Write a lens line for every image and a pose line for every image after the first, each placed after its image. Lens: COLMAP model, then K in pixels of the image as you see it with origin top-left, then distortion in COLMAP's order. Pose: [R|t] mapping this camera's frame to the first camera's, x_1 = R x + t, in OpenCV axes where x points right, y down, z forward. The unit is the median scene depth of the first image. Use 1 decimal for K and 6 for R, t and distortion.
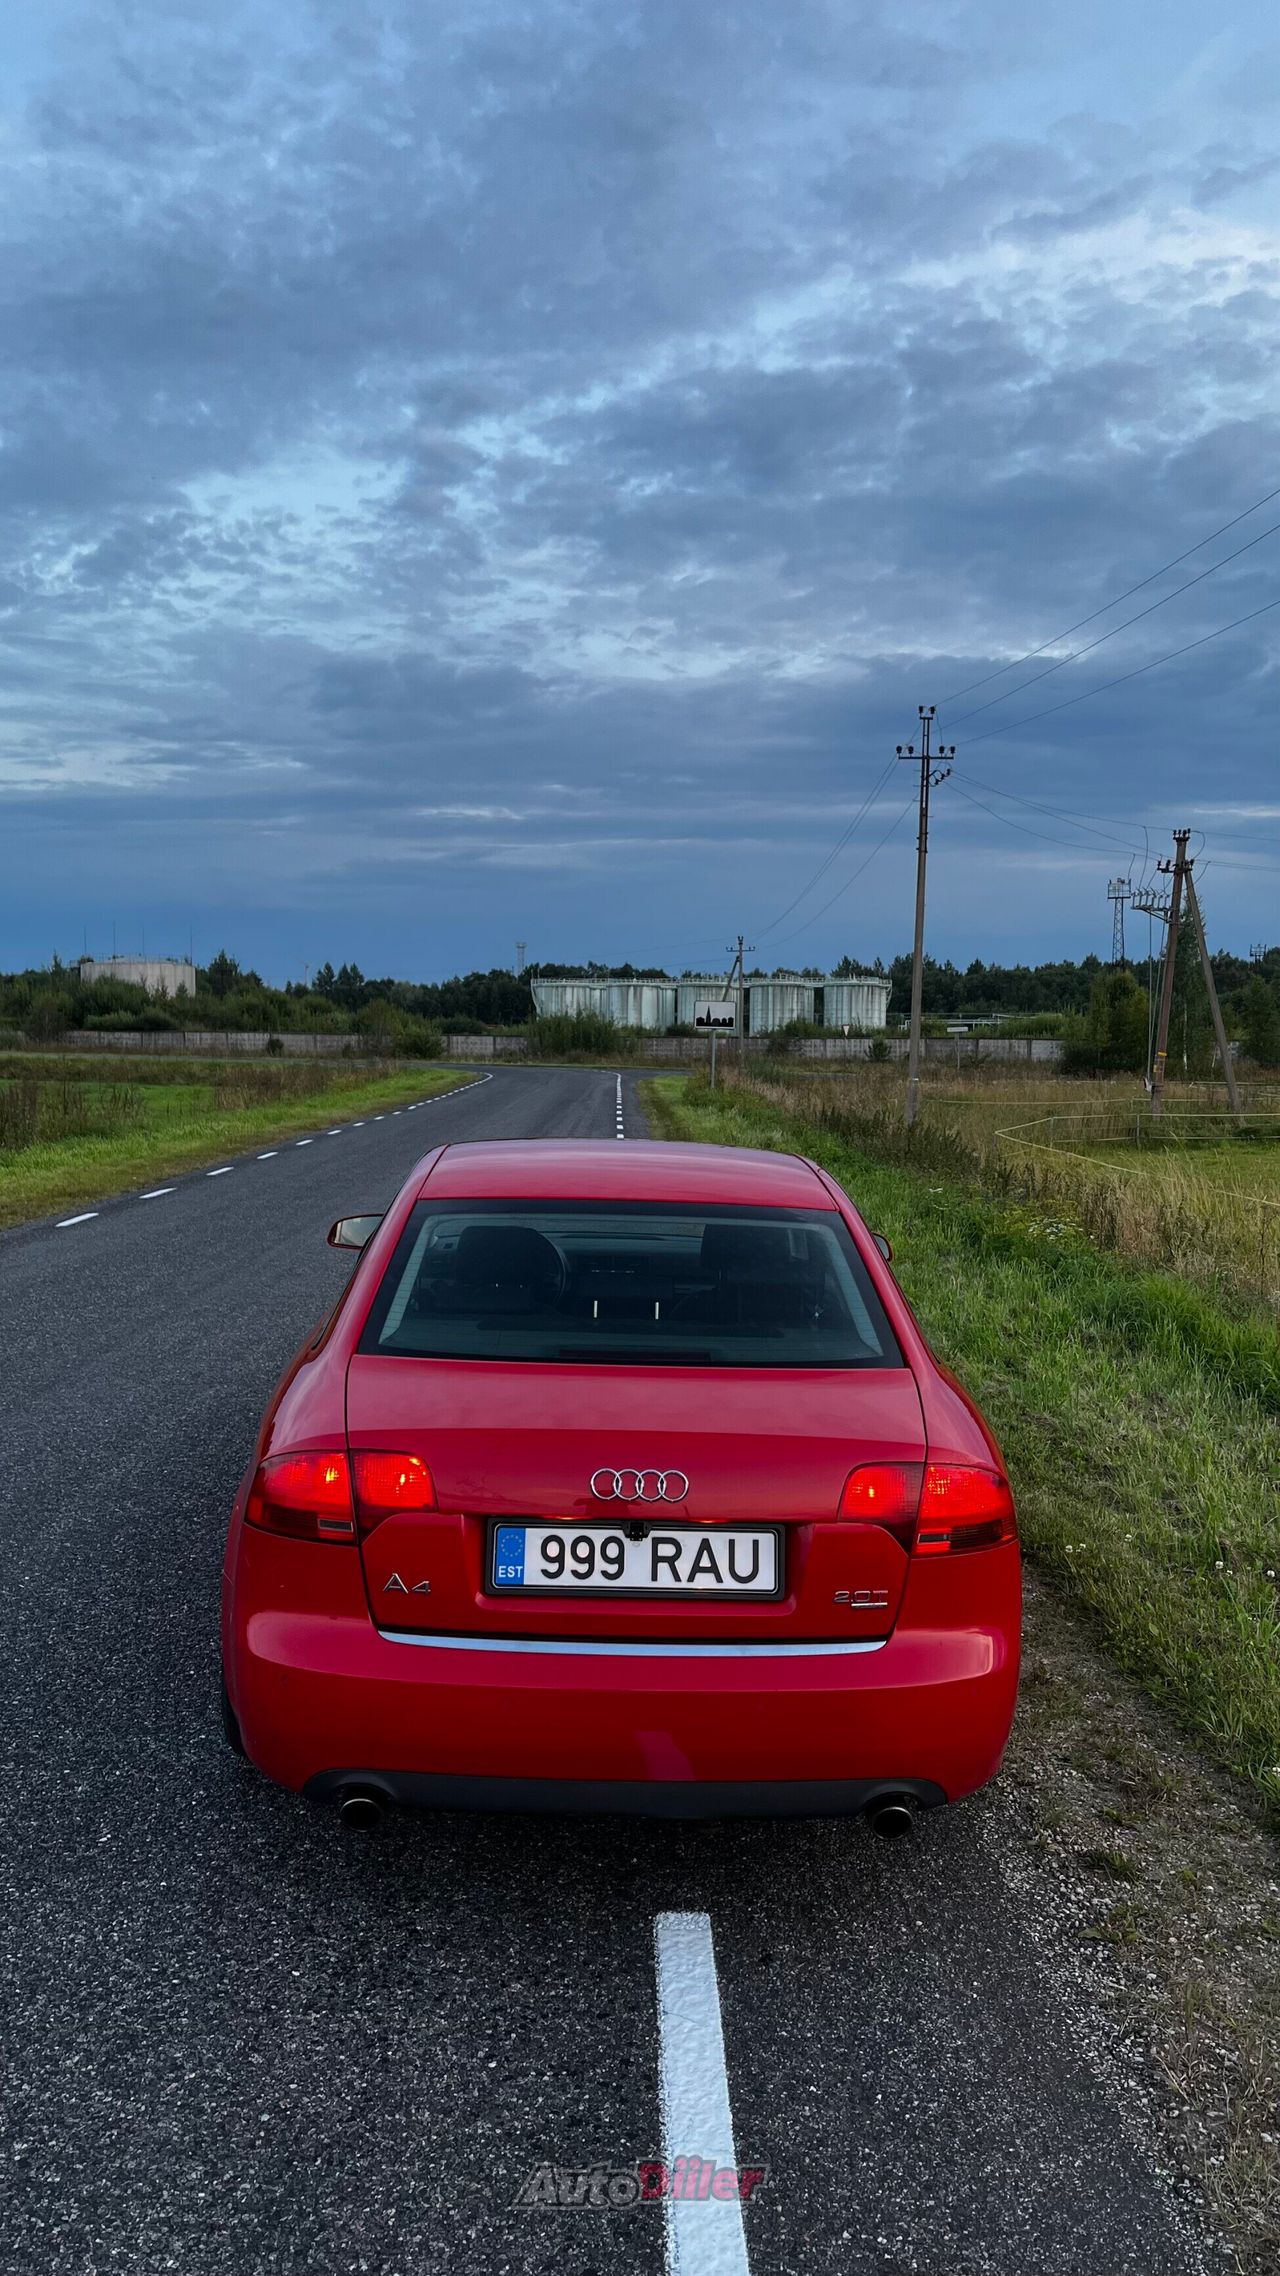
lens RADIAL K [[1721.3, 0, 645.3], [0, 1721.3, 1146.2], [0, 0, 1]] dist [0.082102, -0.118842]
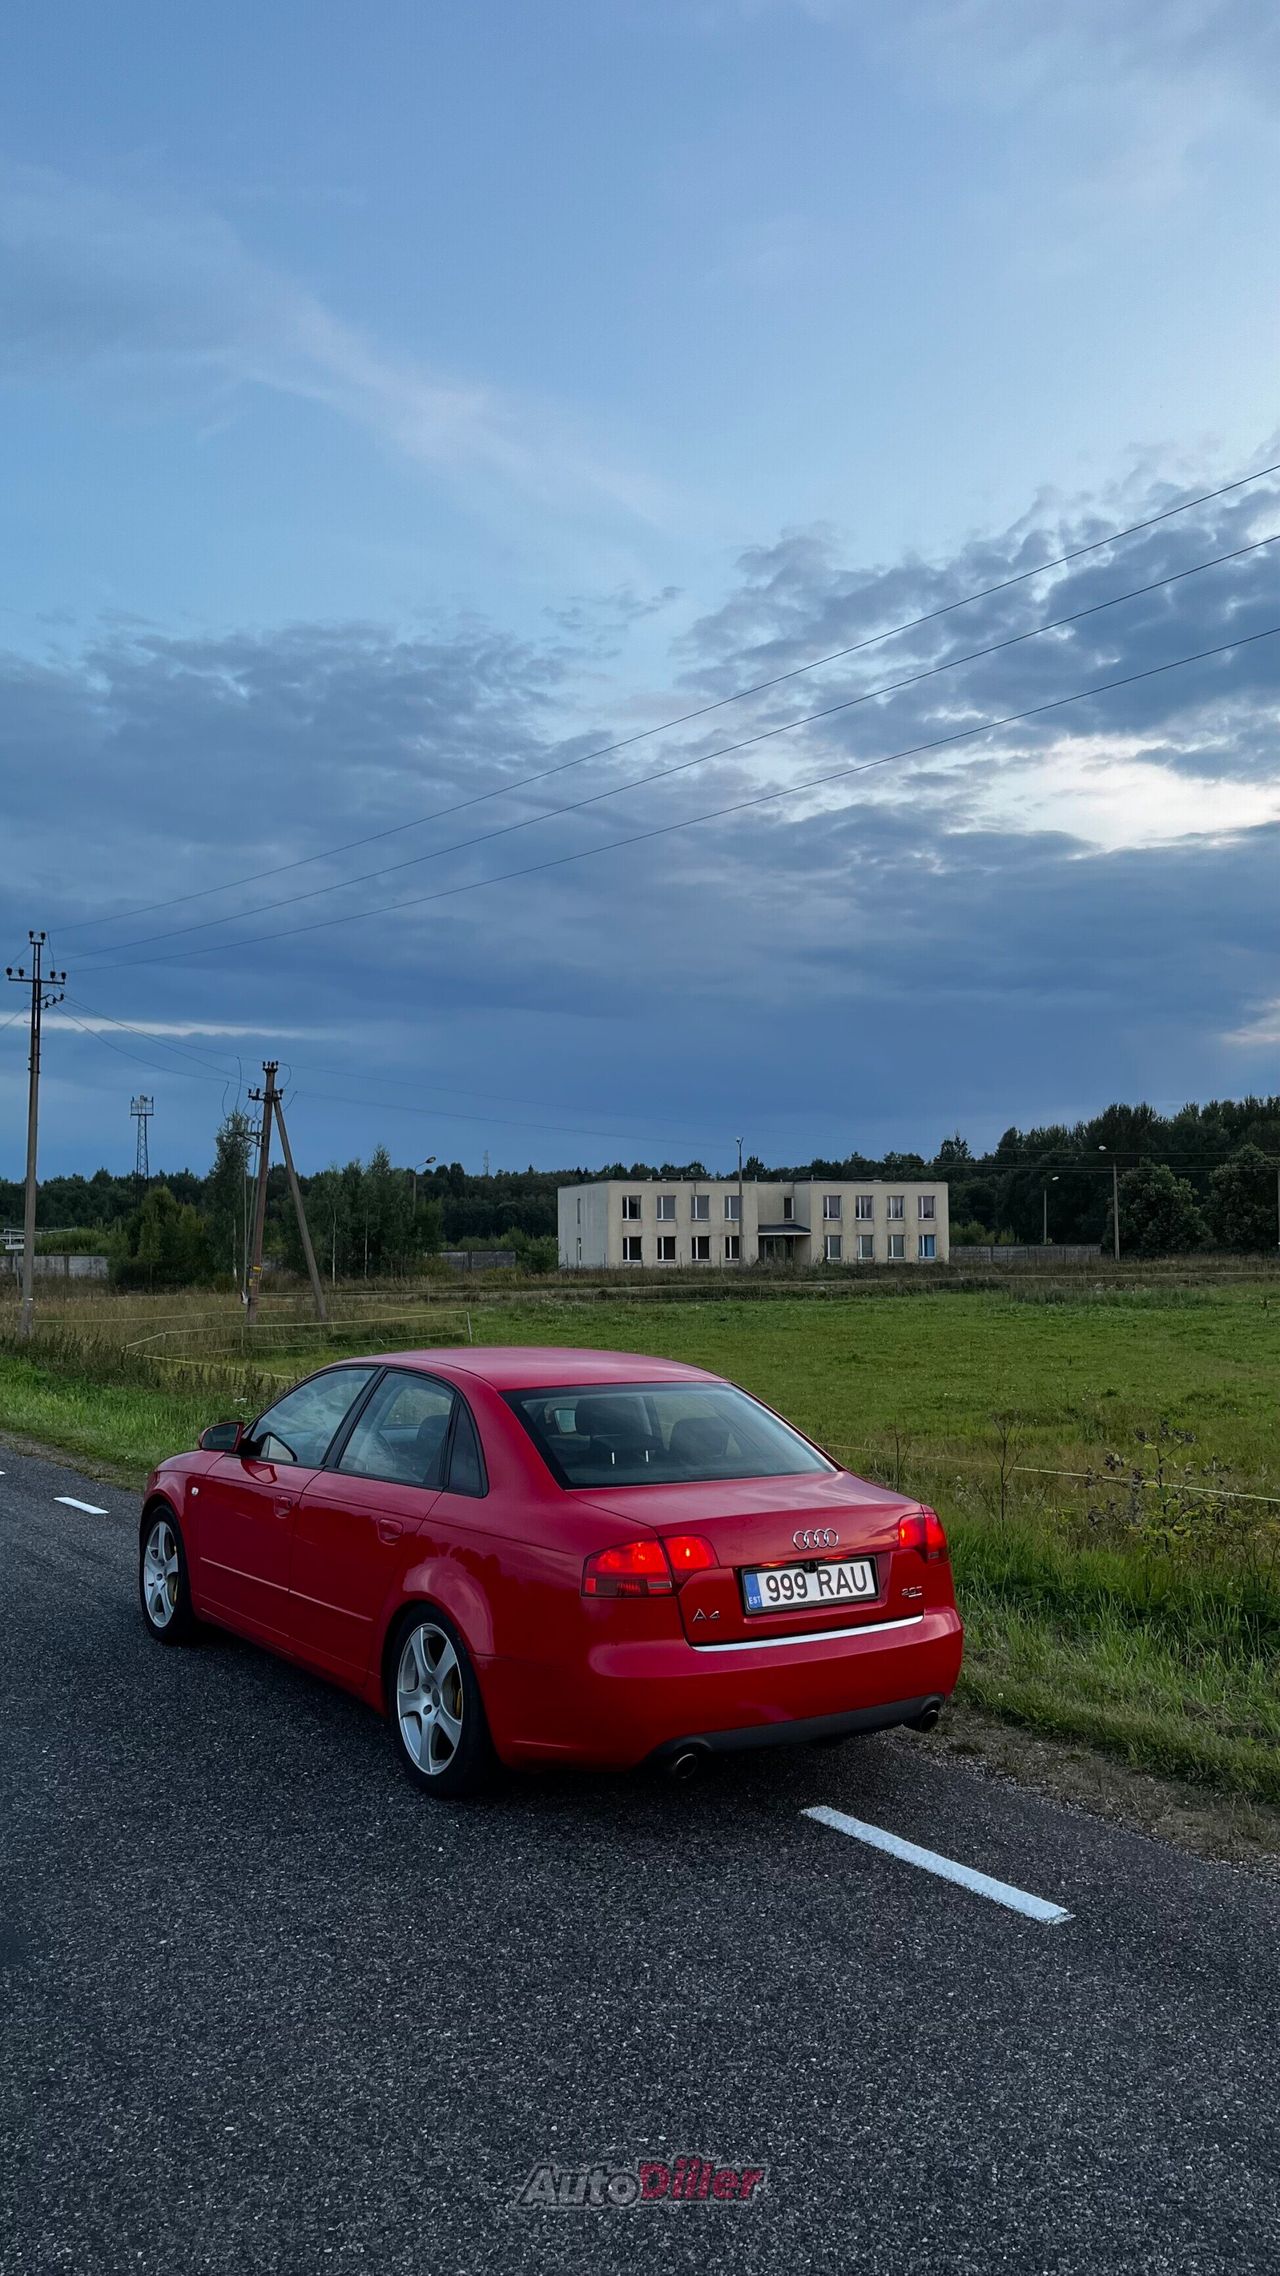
lens RADIAL K [[1721.3, 0, 645.3], [0, 1721.3, 1146.2], [0, 0, 1]] dist [0.082102, -0.118842]
pose [[0.845114, 0.016552, 0.534330, -1.056715], [0.049077, 0.992897, -0.108379, -0.014655], [-0.532328, 0.117816, 0.838299, -0.397942]]
